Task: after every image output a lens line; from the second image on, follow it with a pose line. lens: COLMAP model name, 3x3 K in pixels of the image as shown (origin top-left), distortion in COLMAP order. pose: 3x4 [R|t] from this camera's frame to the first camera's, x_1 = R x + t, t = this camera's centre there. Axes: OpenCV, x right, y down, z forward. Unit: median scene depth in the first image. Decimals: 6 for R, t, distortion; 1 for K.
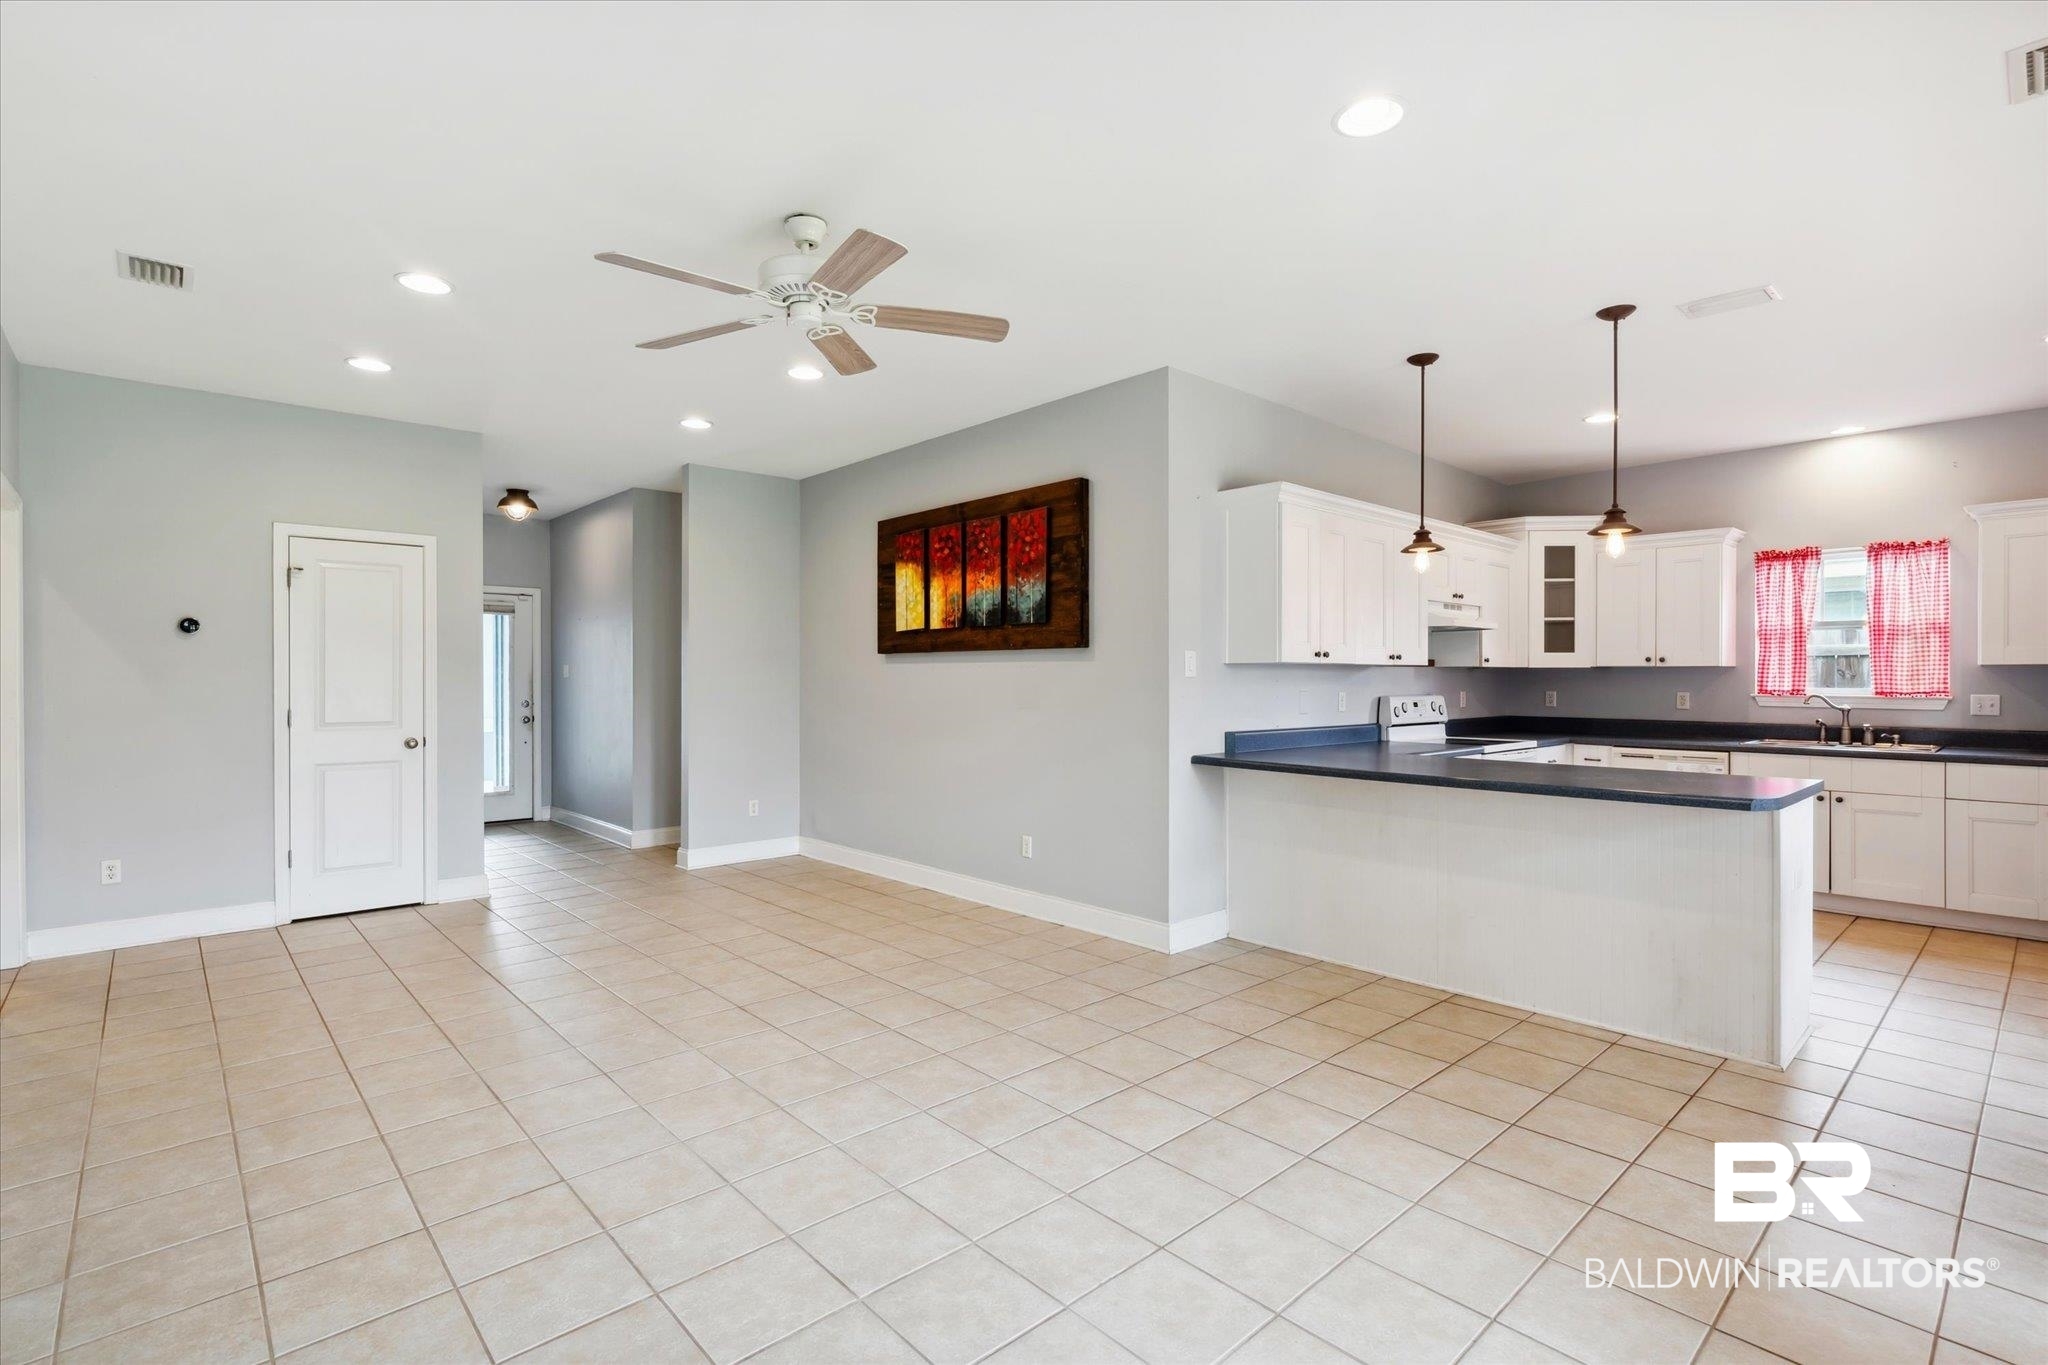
lens RADIAL K [[952.0, 0, 1025.0], [0, 952.0, 679.6], [0, 0, 1]] dist [0.001225, 0.000080]
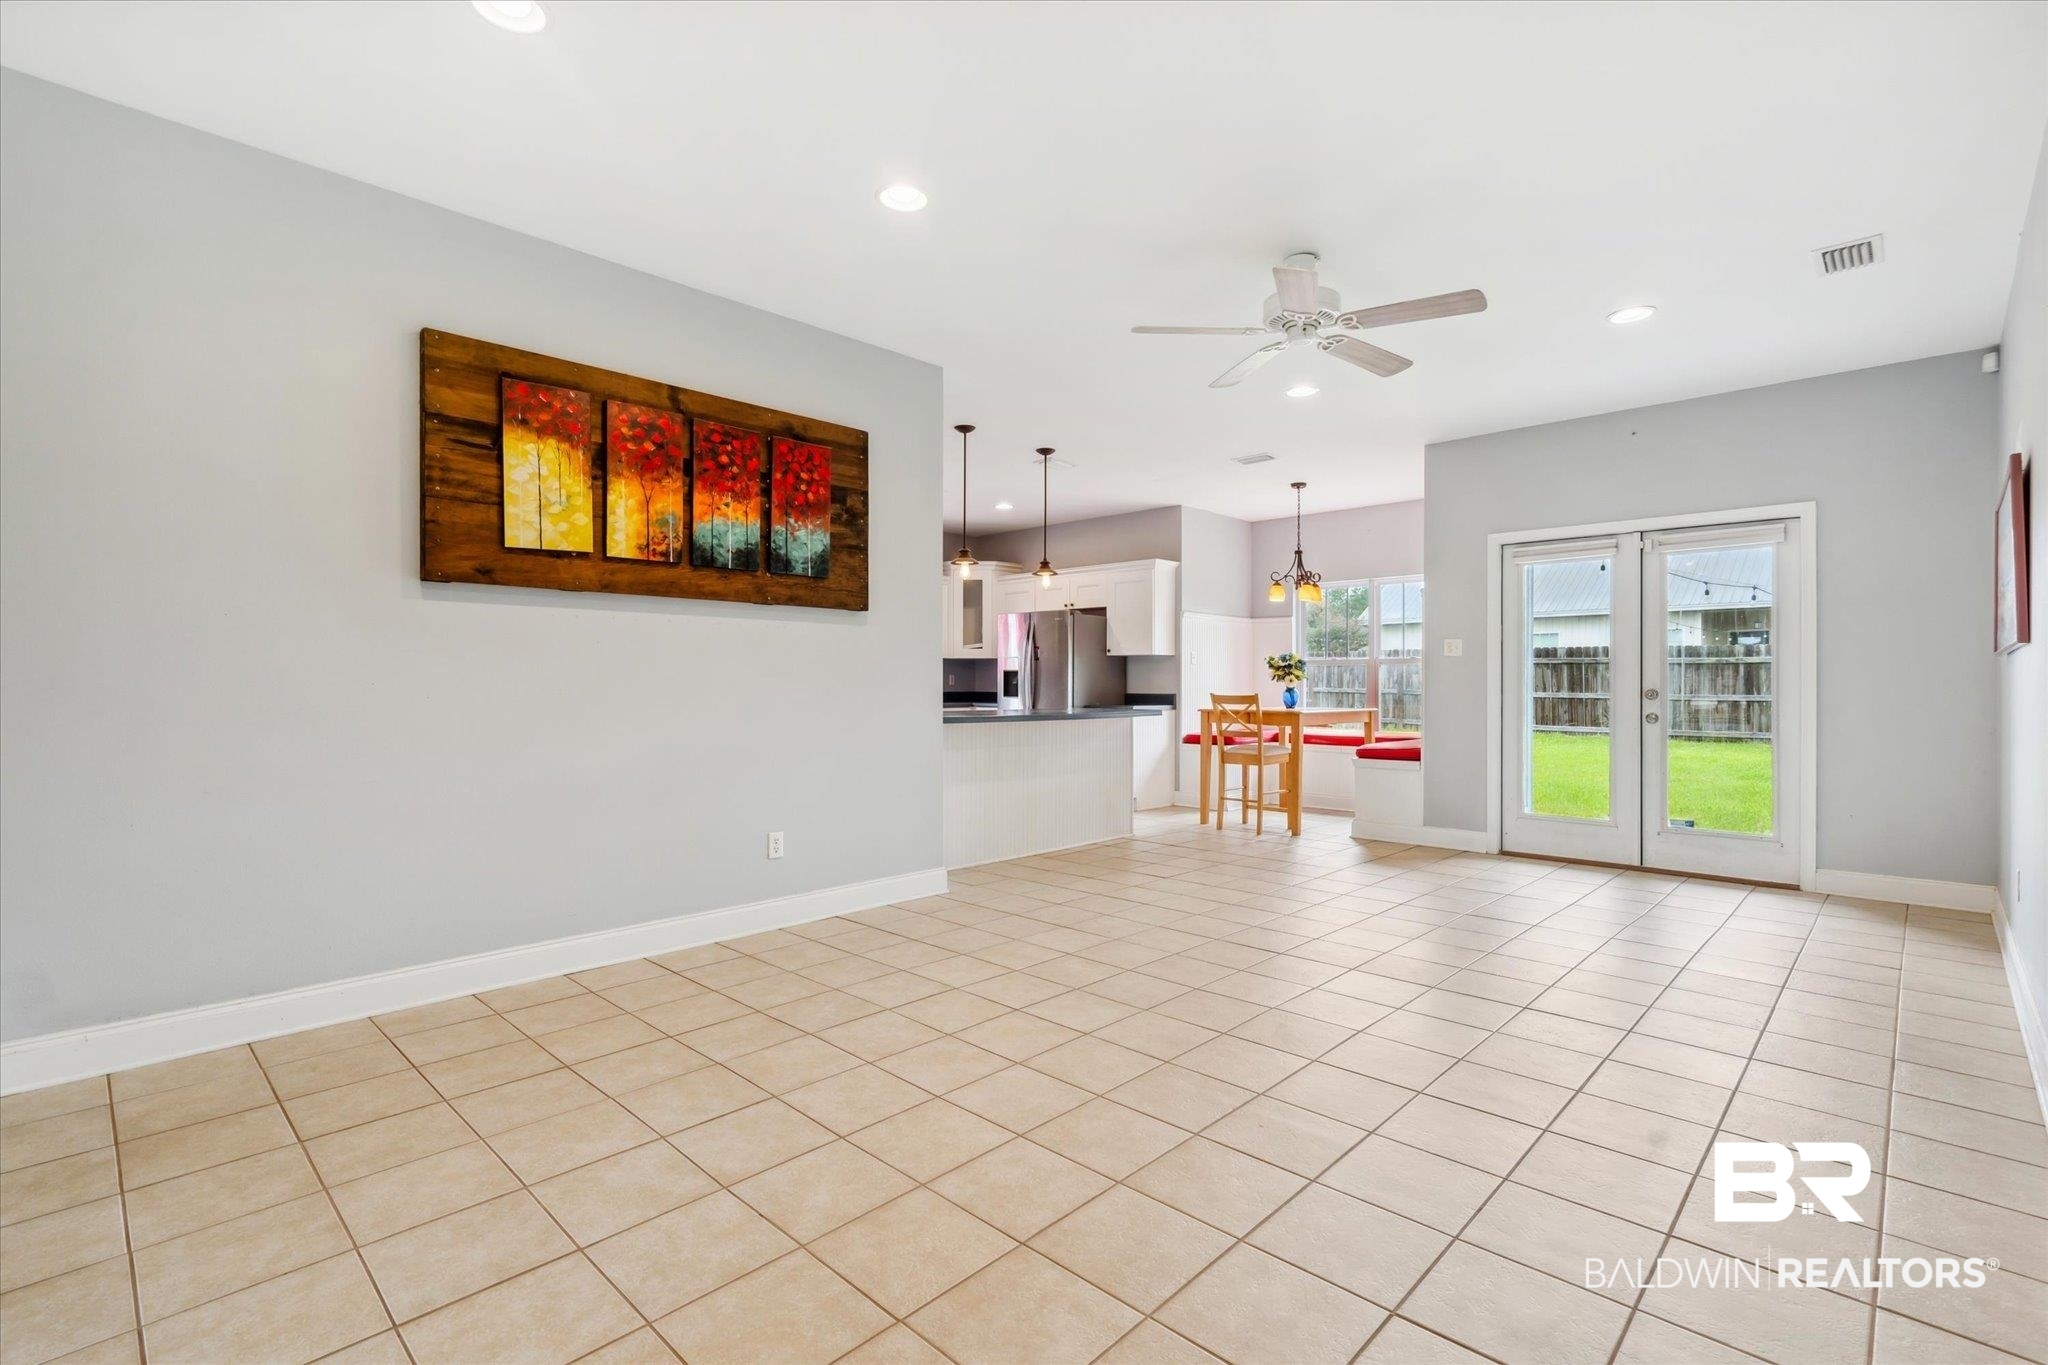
lens RADIAL K [[952.0, 0, 1012.0], [0, 952.0, 677.5], [0, 0, 1]] dist [0.001225, 0.000080]
pose [[-0.060135, 0.007614, 0.998161, -0.803225], [-0.000054, 0.999971, -0.007631, 0.035761], [-0.998190, -0.000513, -0.060133, 0.816936]]
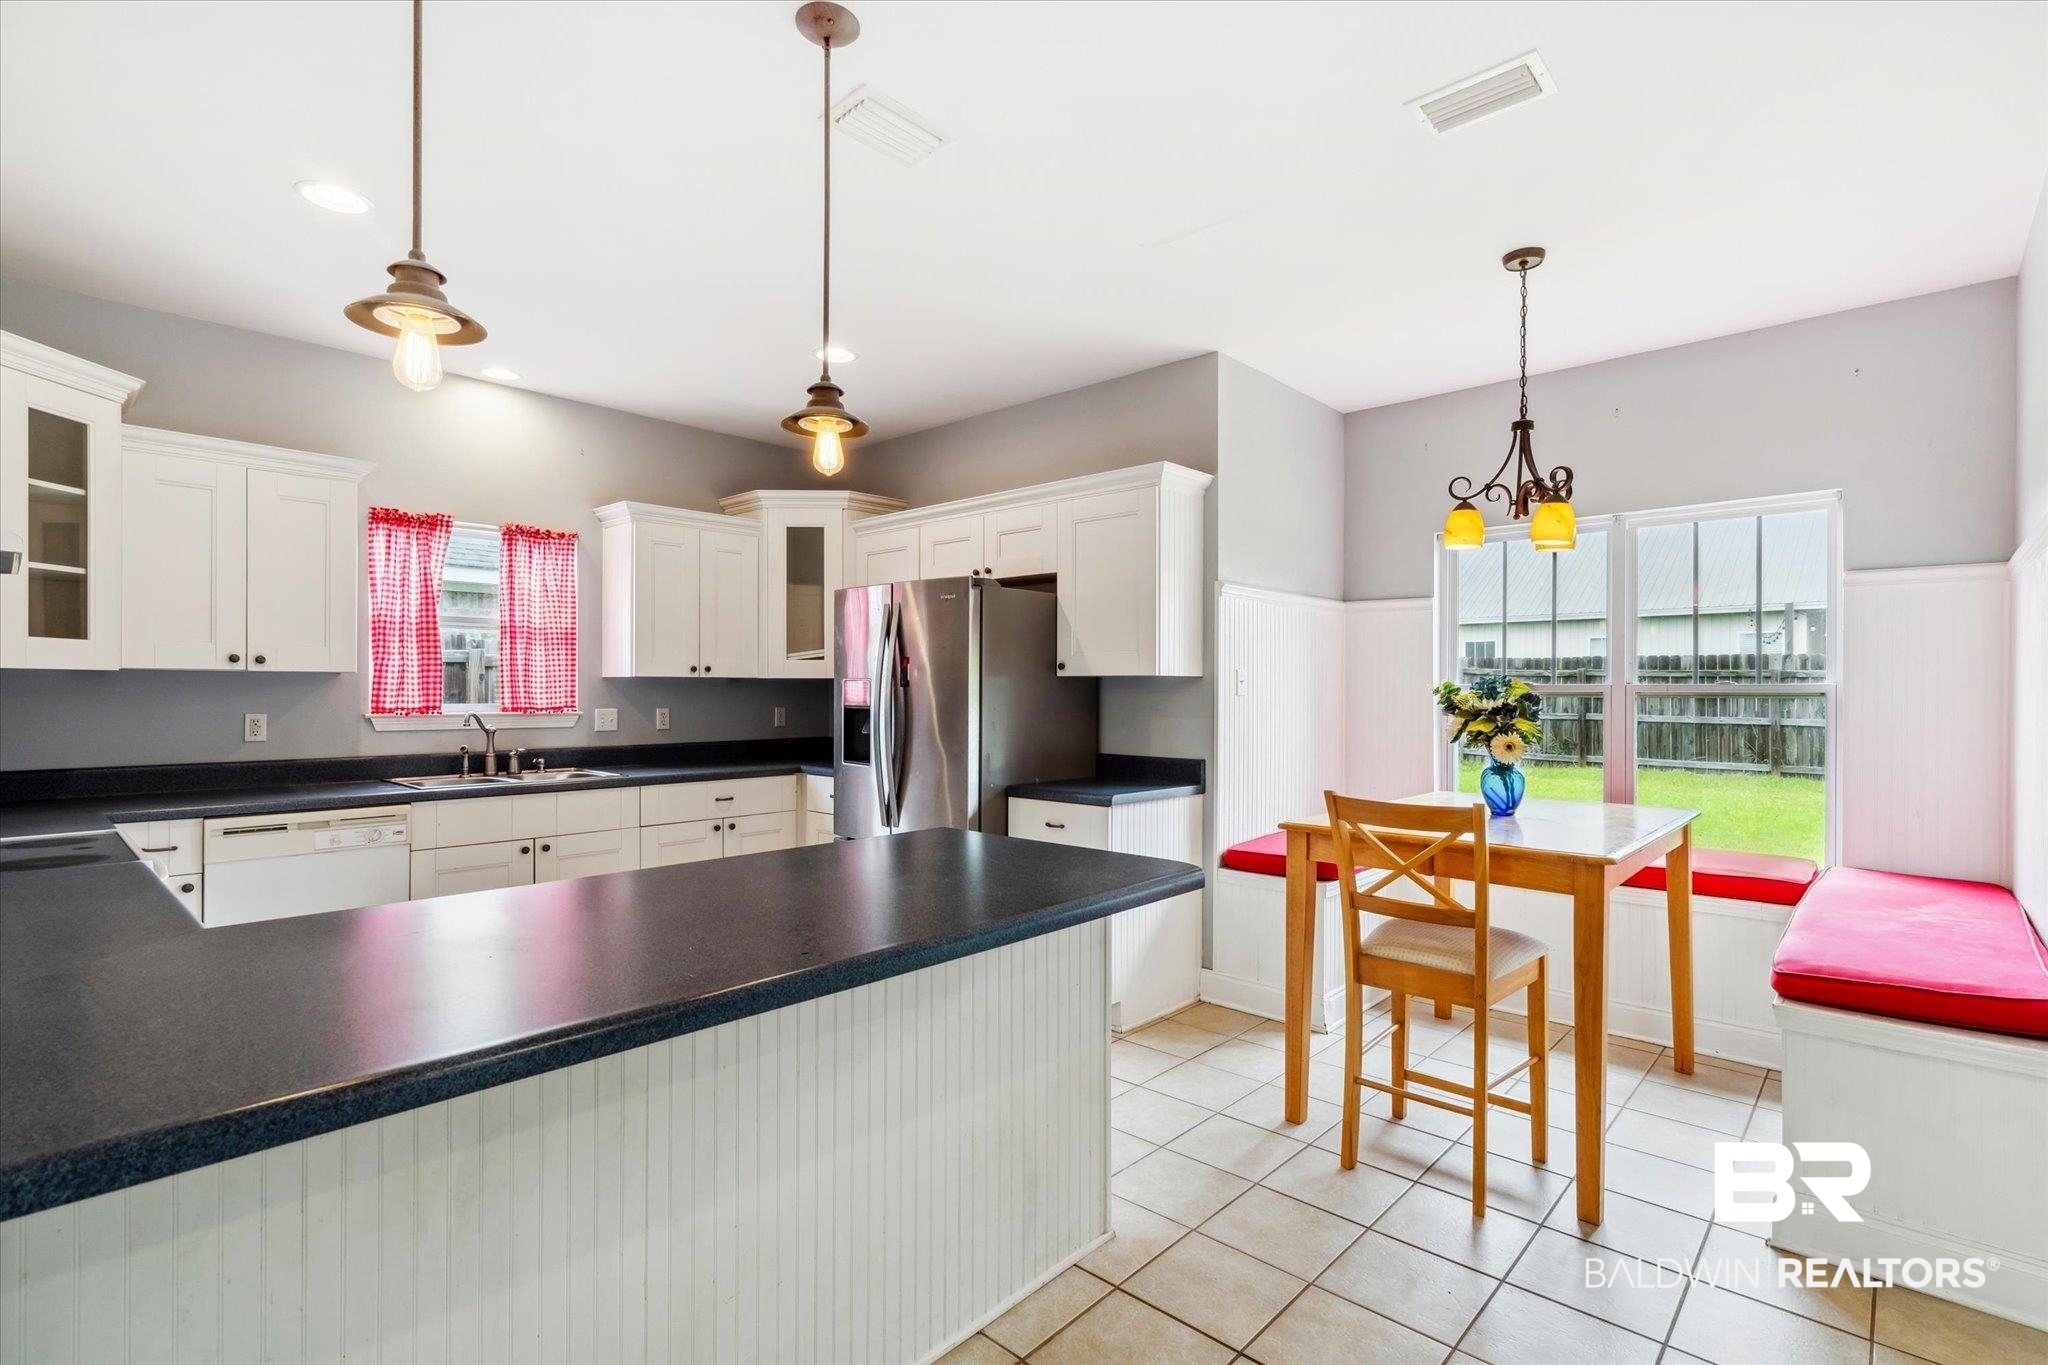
lens RADIAL K [[952.0, 0, 1028.1], [0, 952.0, 687.9], [0, 0, 1]] dist [0.001225, 0.000080]
pose [[-0.095367, 0.001507, 0.995441, 0.043032], [-0.000609, 0.999999, -0.001572, -0.003281], [-0.995442, -0.000756, -0.095366, 0.655414]]
